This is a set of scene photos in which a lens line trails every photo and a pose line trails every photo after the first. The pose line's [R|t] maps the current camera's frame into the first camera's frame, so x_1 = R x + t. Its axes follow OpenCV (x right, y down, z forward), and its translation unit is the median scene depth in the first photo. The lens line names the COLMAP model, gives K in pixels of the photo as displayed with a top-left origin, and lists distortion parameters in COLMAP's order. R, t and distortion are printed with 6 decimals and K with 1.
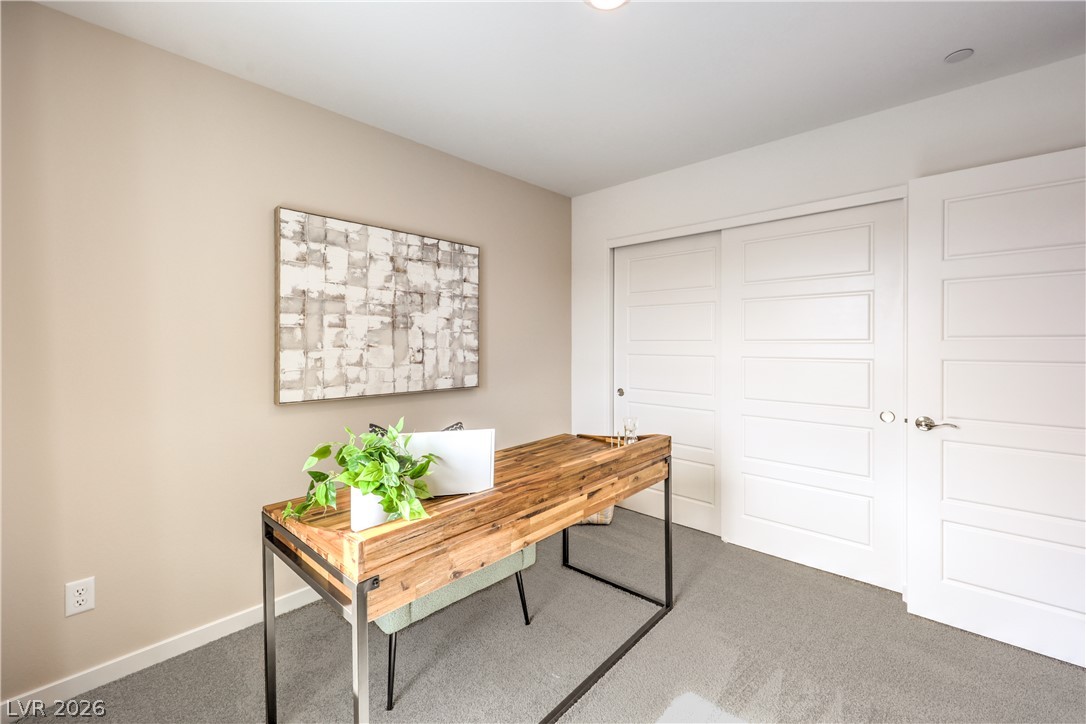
lens RADIAL K [[448.2, 0, 539.9], [0, 448.2, 352.5], [0, 0, 1]] dist [-0.000159, 0.000363]
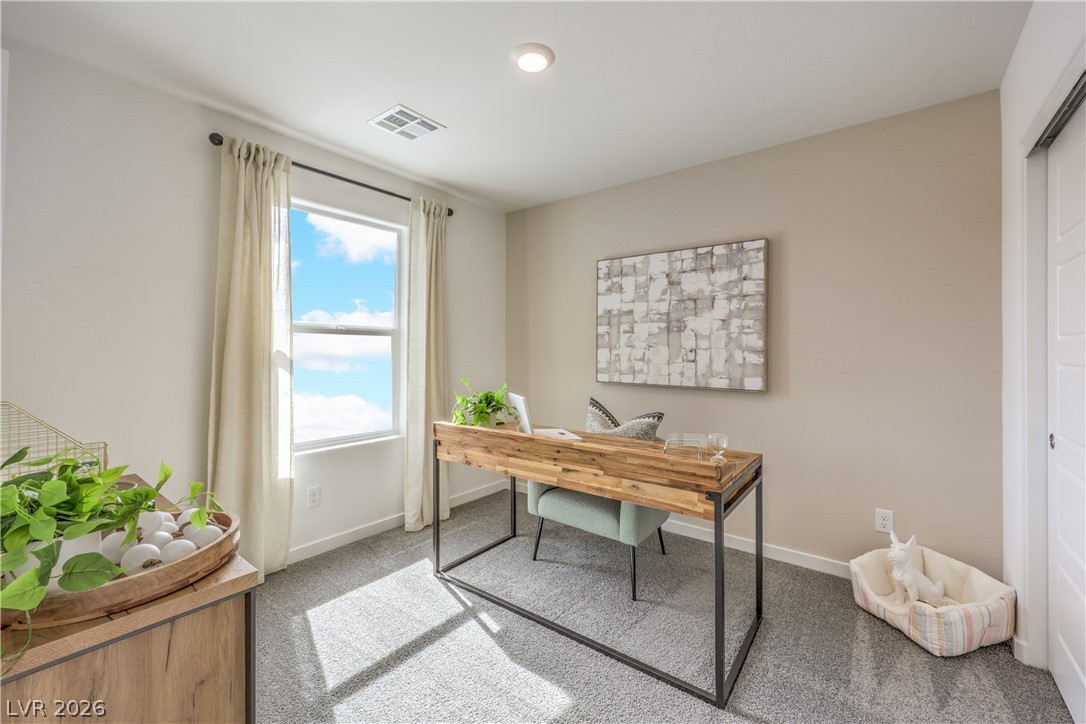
lens RADIAL K [[448.2, 0, 547.9], [0, 448.2, 355.1], [0, 0, 1]] dist [-0.000159, 0.000363]
pose [[0.096358, 0.016057, -0.995217, 0.881591], [-0.023038, 0.999638, 0.013898, -0.000207], [0.995080, 0.021588, 0.096693, 0.574191]]
